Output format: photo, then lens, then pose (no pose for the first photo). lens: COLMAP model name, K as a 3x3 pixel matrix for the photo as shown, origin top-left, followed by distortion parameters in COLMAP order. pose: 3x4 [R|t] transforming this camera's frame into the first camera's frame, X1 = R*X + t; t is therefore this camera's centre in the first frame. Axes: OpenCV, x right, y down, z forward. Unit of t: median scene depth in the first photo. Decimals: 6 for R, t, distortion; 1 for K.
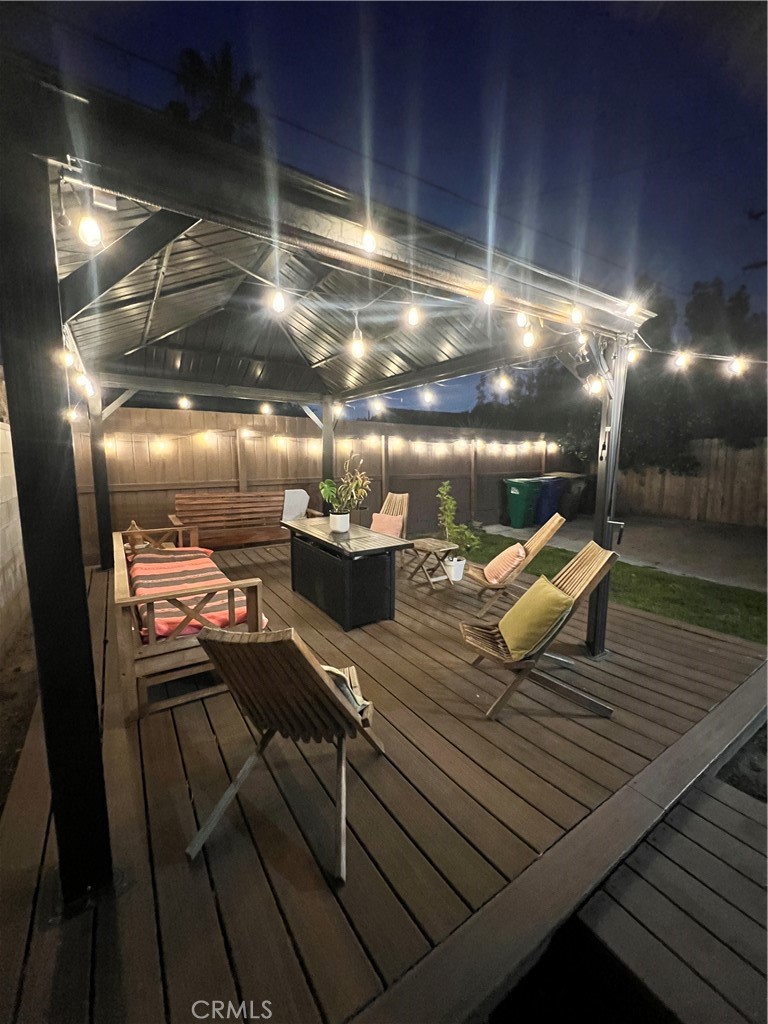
lens RADIAL K [[414.3, 0, 384.5], [0, 414.3, 513.2], [0, 0, 1]] dist [-0.001486, -0.000300]
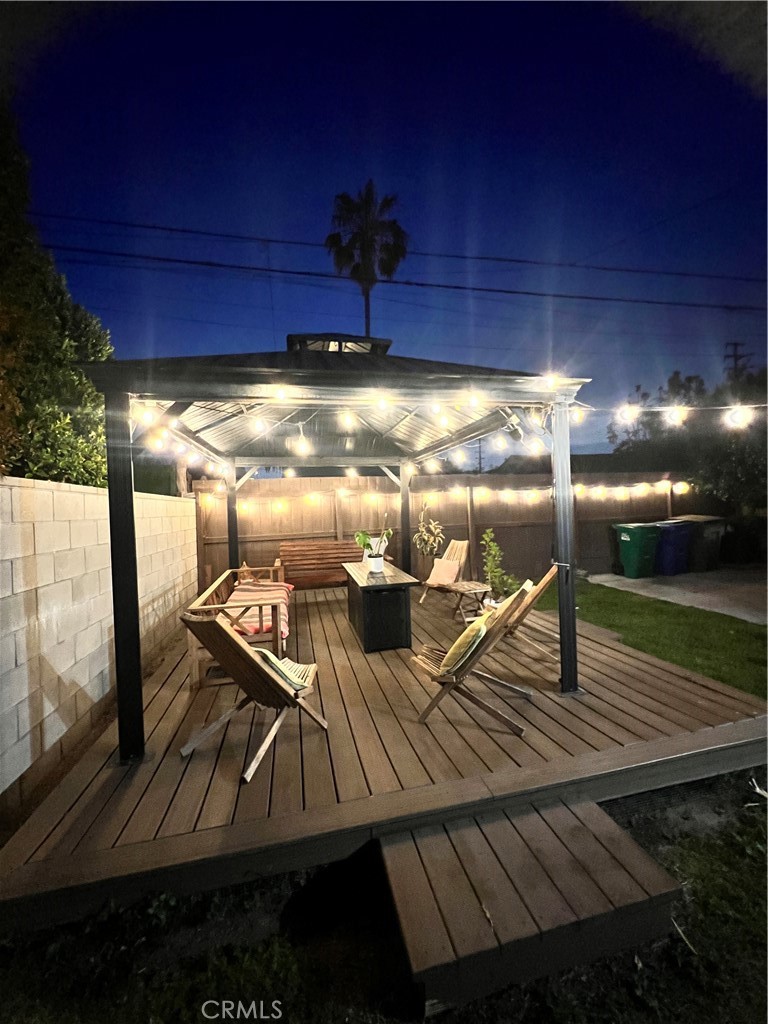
lens RADIAL K [[414.3, 0, 378.8], [0, 414.3, 509.7], [0, 0, 1]] dist [-0.001486, -0.000300]
pose [[0.932546, -0.035830, -0.359268, 0.233329], [-0.009576, 0.992259, -0.123816, 0.009045], [0.360923, 0.118905, 0.924984, -0.100102]]
